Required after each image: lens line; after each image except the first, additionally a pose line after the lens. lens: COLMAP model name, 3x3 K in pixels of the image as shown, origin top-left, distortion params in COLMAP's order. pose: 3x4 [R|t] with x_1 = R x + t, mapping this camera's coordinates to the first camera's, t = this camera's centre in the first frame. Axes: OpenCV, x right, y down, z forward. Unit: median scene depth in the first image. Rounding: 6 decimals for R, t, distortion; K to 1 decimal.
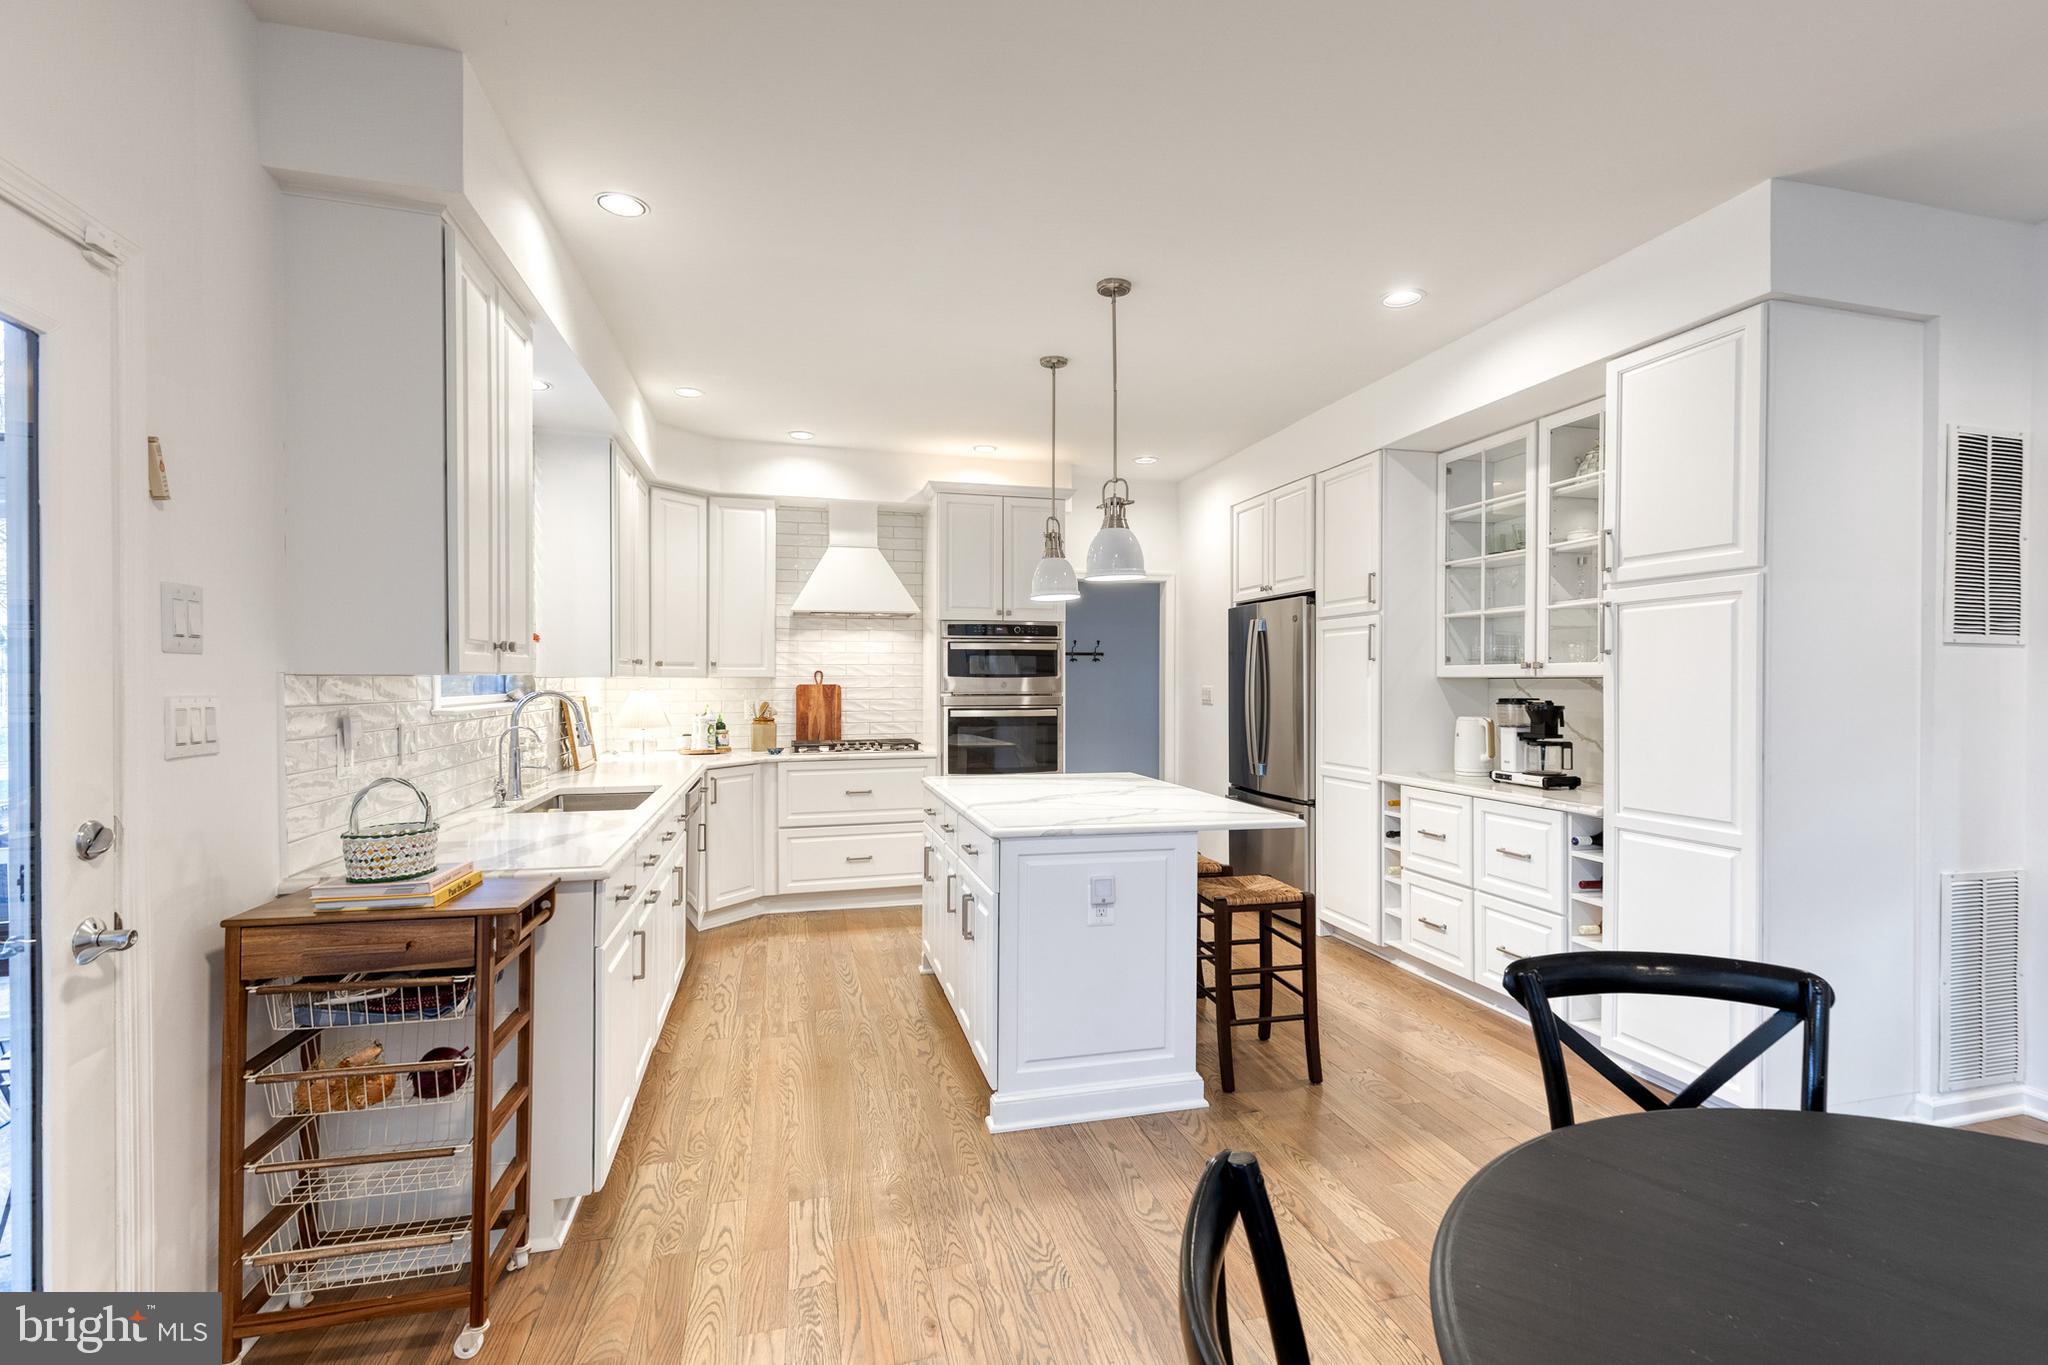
lens RADIAL K [[927.8, 0, 1039.5], [0, 927.8, 686.7], [0, 0, 1]] dist [0.011957, -0.002063]
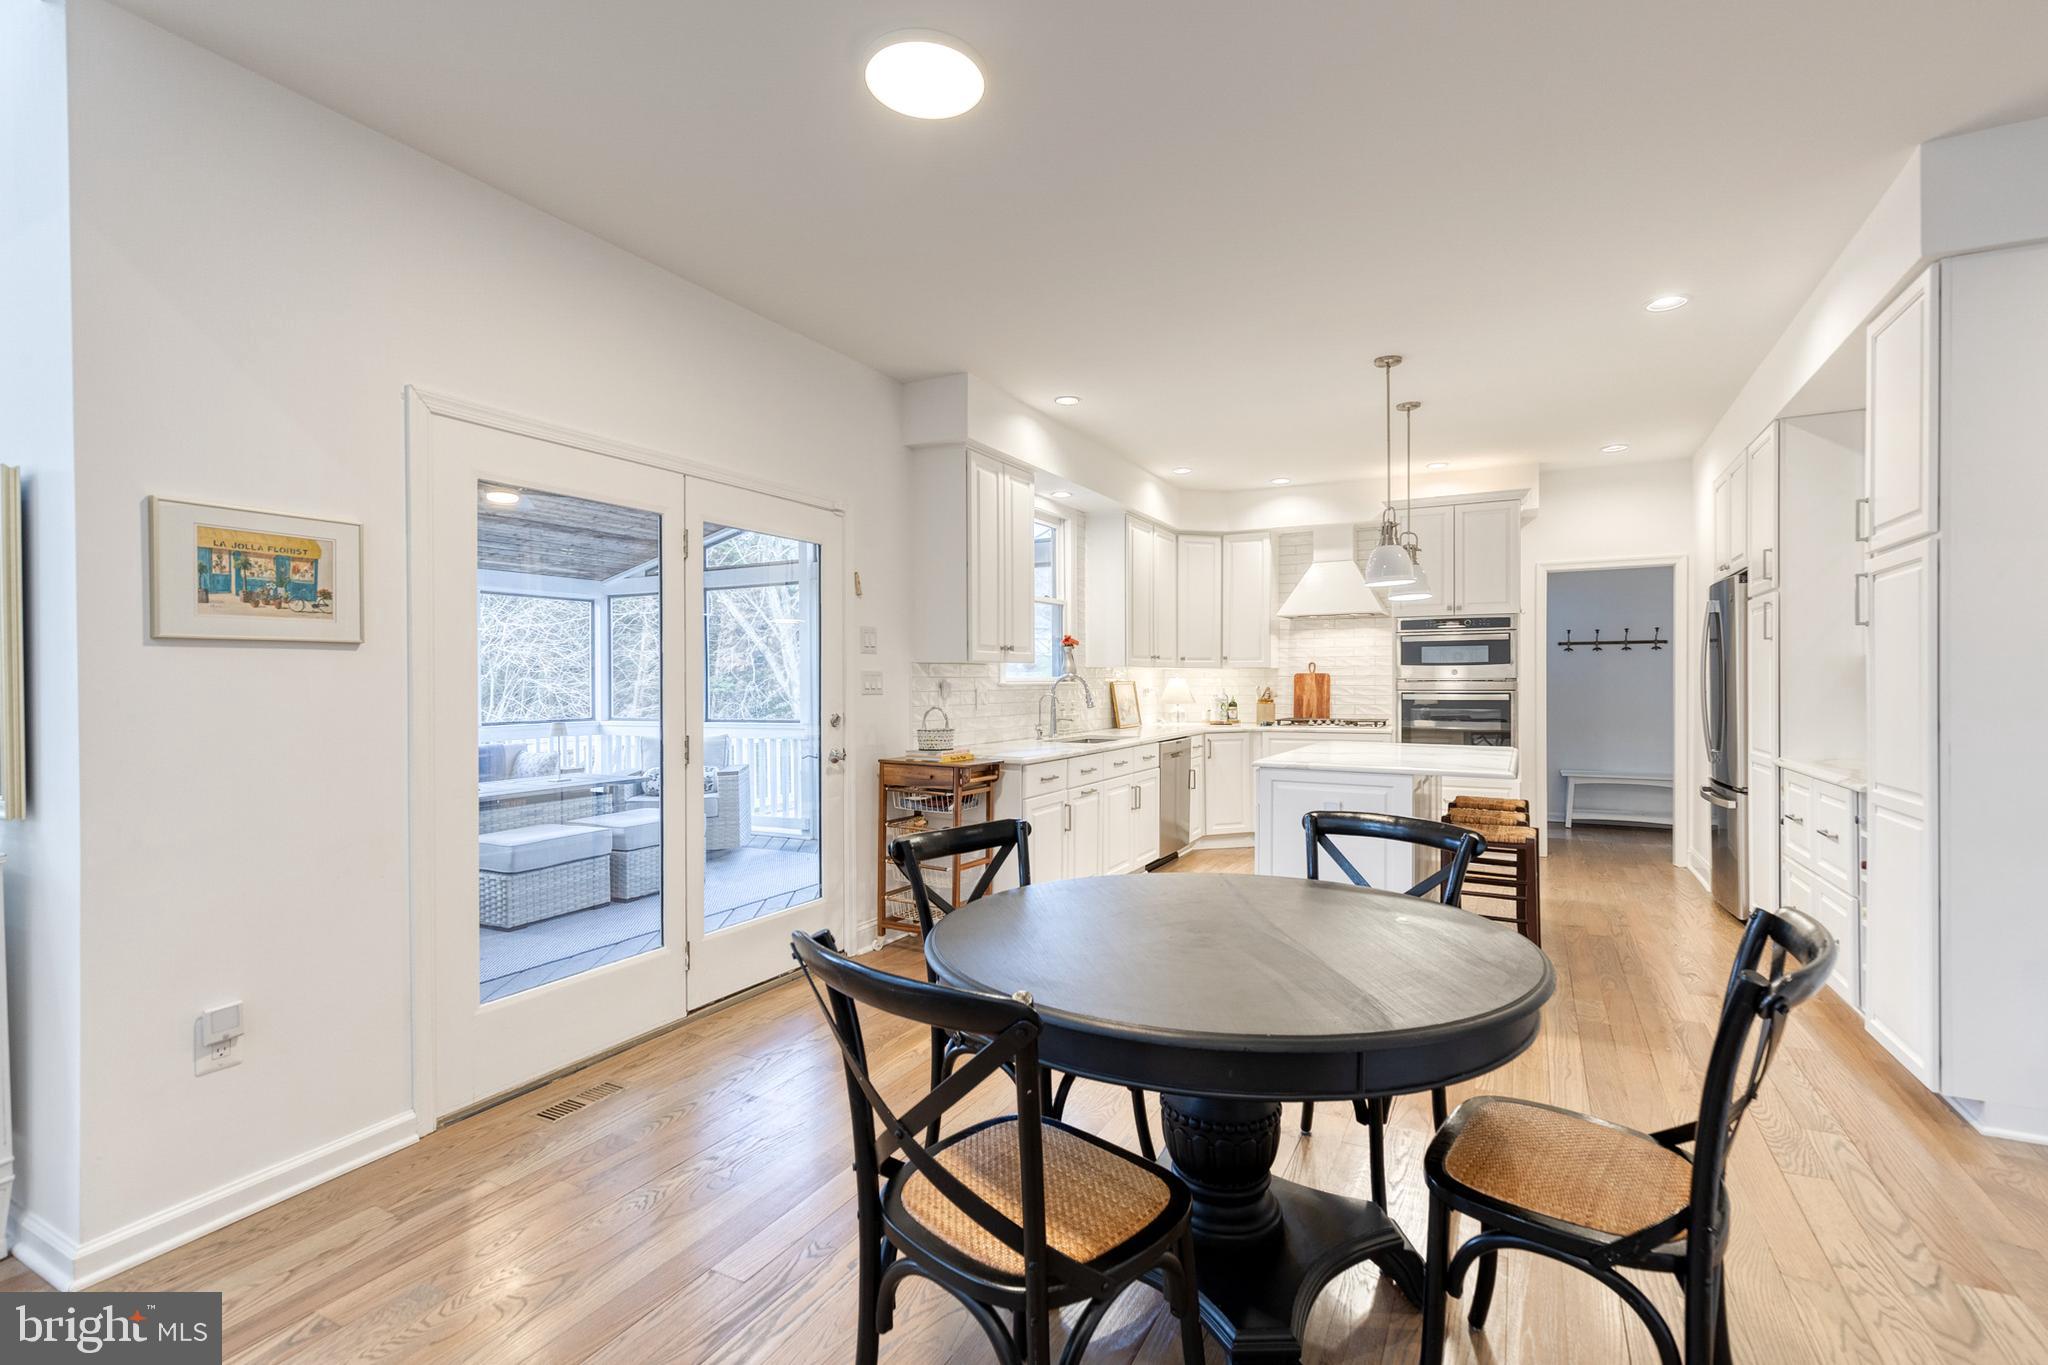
lens RADIAL K [[927.8, 0, 1038.1], [0, 927.8, 681.2], [0, 0, 1]] dist [0.011957, -0.002063]
pose [[0.736433, -0.003211, -0.676503, 0.641348], [-0.001151, 0.999981, -0.005999, 0.030502], [0.676510, 0.005196, 0.736415, -0.311680]]
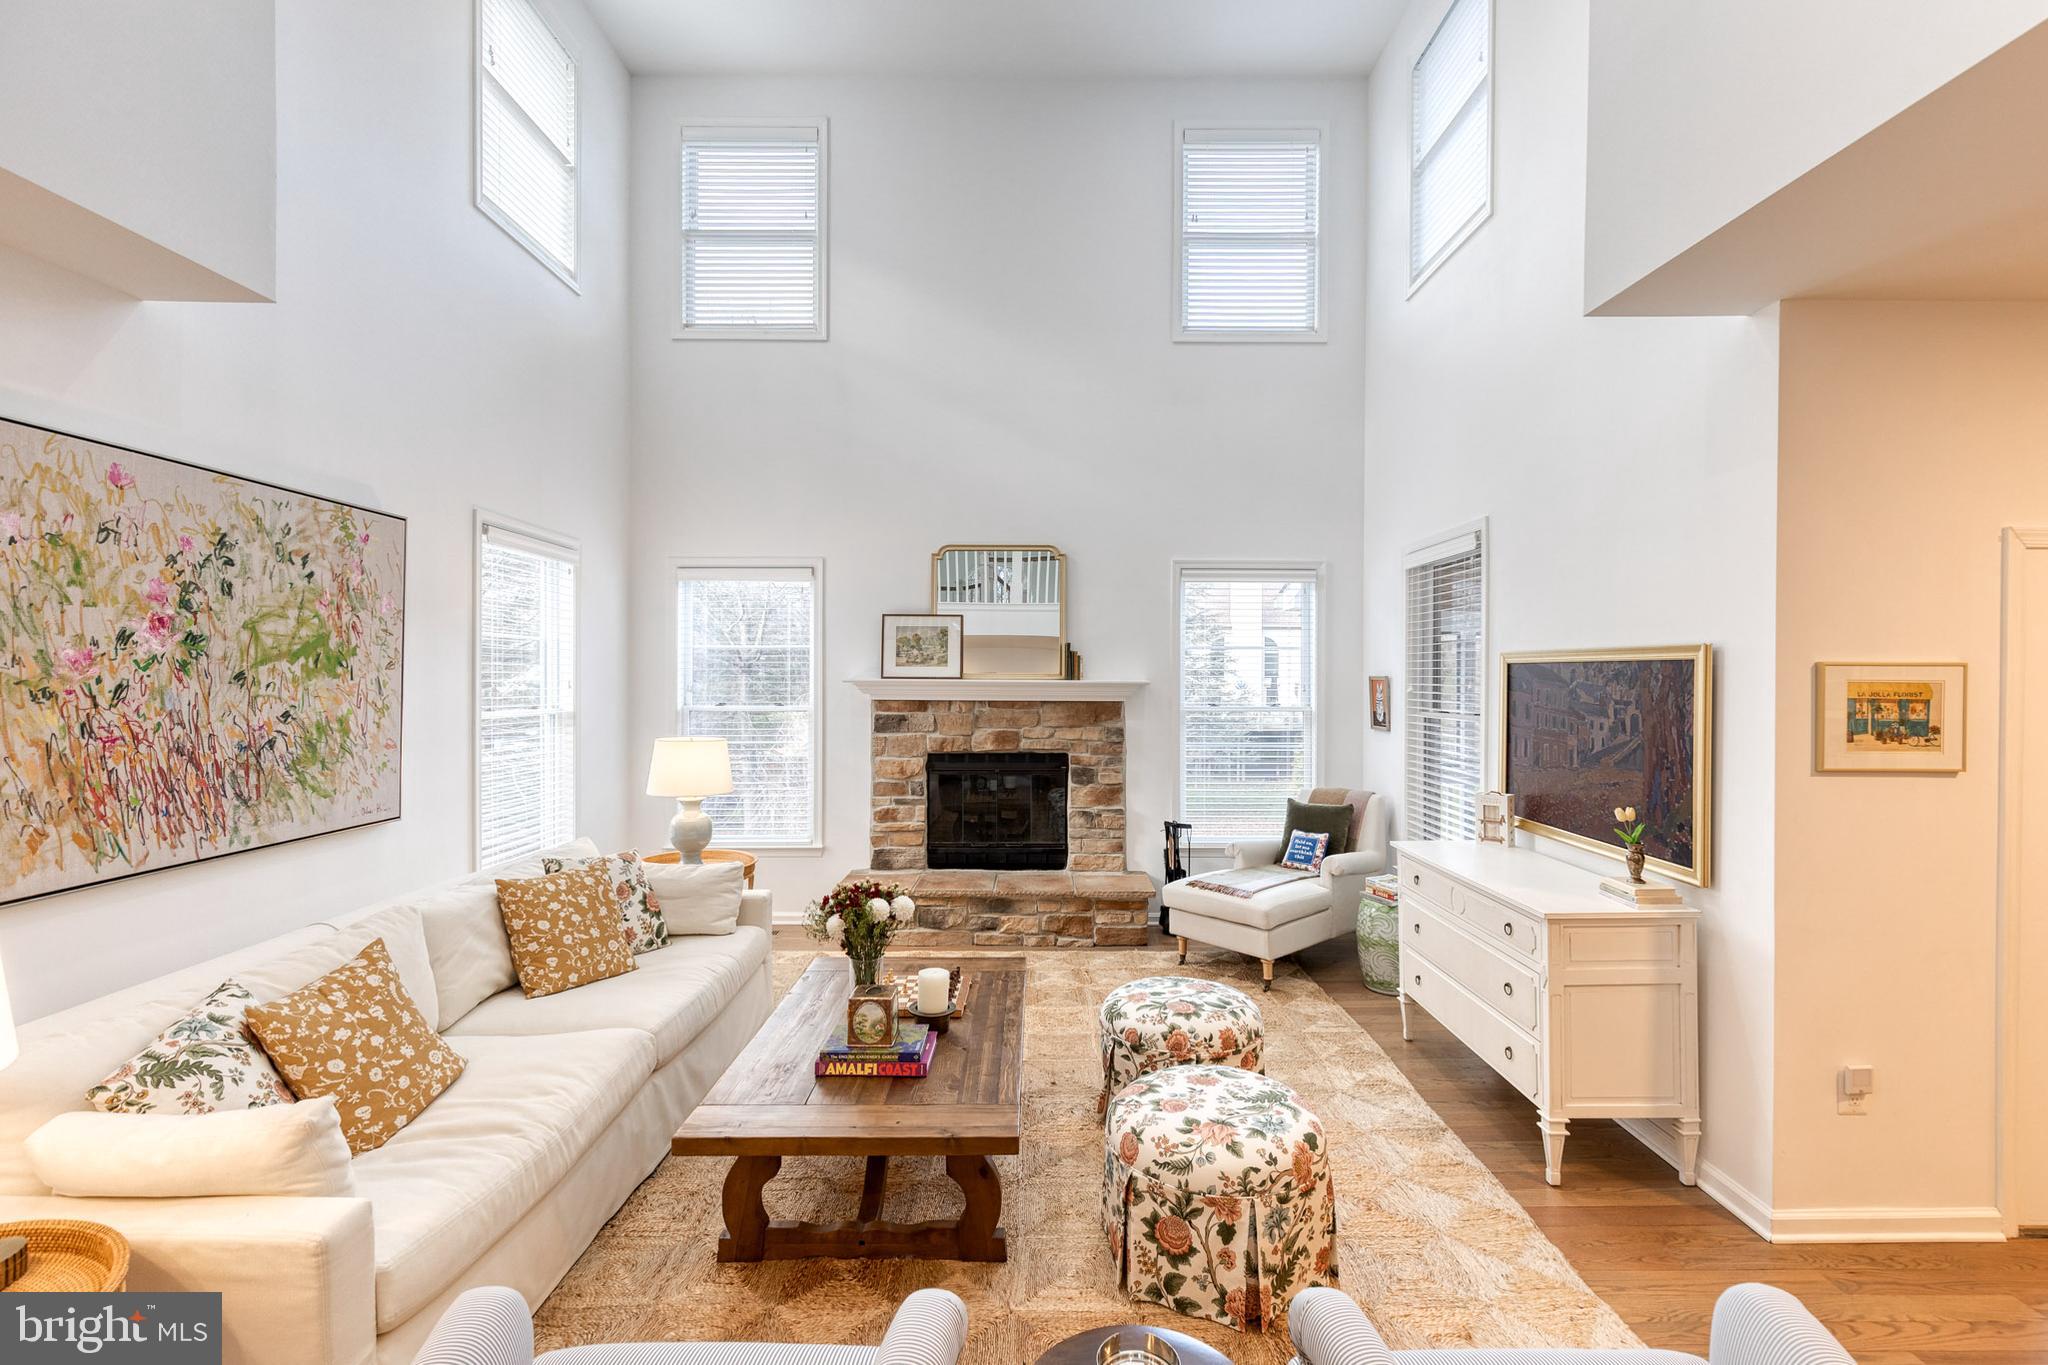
lens RADIAL K [[927.8, 0, 1039.0], [0, 927.8, 682.4], [0, 0, 1]] dist [0.011957, -0.002063]
pose [[-0.249675, 0.003343, -0.968324, 0.753125], [-0.017026, 0.999824, 0.007842, -0.082365], [0.968180, 0.018445, -0.249574, -0.741777]]
